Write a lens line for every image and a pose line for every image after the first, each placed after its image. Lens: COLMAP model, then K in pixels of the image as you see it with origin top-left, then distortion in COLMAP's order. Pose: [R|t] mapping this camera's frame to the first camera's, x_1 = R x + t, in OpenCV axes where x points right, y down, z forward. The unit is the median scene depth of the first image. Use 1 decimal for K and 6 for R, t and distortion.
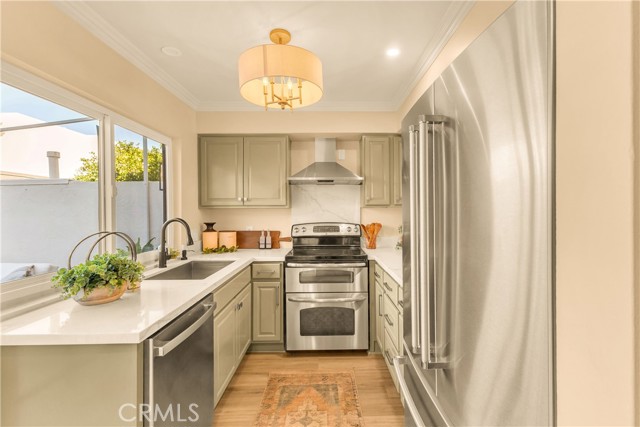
lens RADIAL K [[279.6, 0, 322.0], [0, 279.6, 208.2], [0, 0, 1]] dist [0.001504, 0.000035]
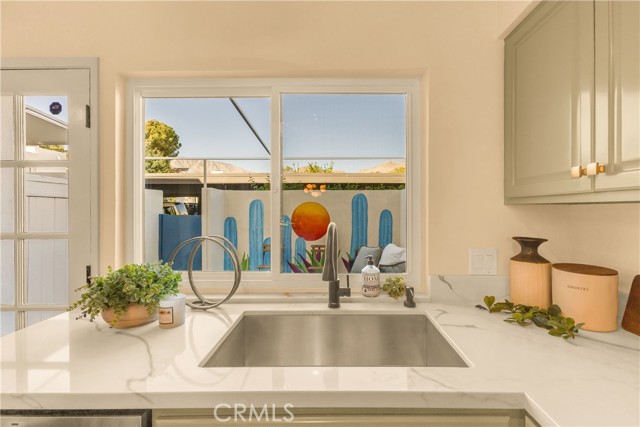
lens RADIAL K [[279.6, 0, 322.0], [0, 279.6, 208.2], [0, 0, 1]] dist [0.001504, 0.000035]
pose [[-0.000537, 0.003113, -0.999995, 0.009099], [0.008772, 0.999957, 0.003108, 0.004257], [0.999961, -0.008770, -0.000564, 0.738235]]
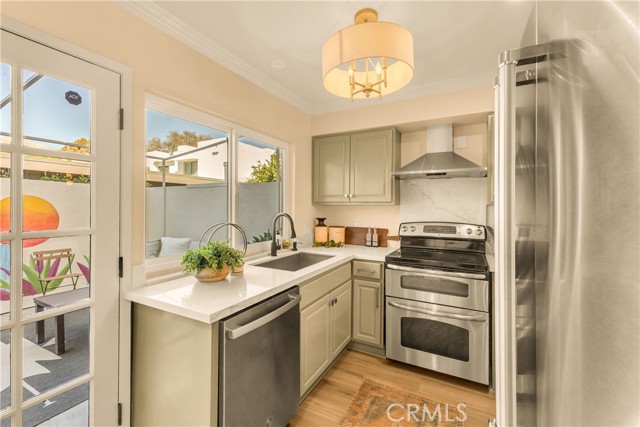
lens RADIAL K [[268.5, 0, 320.1], [0, 268.5, 205.3], [0, 0, 1]] dist [0.002950, 0.000345]
pose [[0.880898, 0.009652, -0.473207, 0.088467], [-0.008802, 0.999953, 0.004013, -0.000730], [0.473224, 0.000630, 0.880942, 0.094230]]
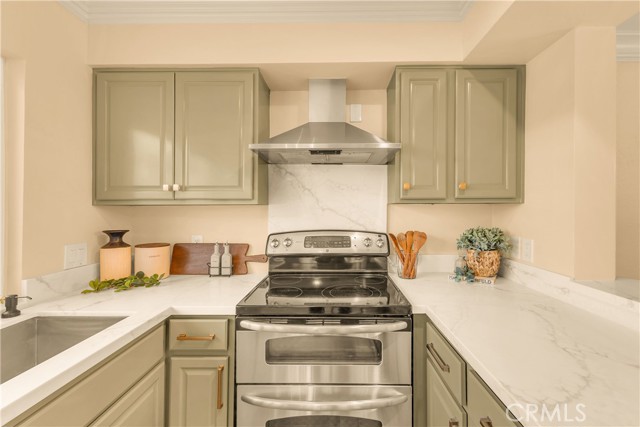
lens RADIAL K [[278.9, 0, 332.9], [0, 278.9, 204.9], [0, 0, 1]] dist [0.031489, 0.000010]
pose [[0.999991, 0.004208, 0.000181, 0.027774], [-0.004207, 0.999985, -0.003451, 0.002137], [-0.000195, 0.003451, 0.999994, 0.465147]]
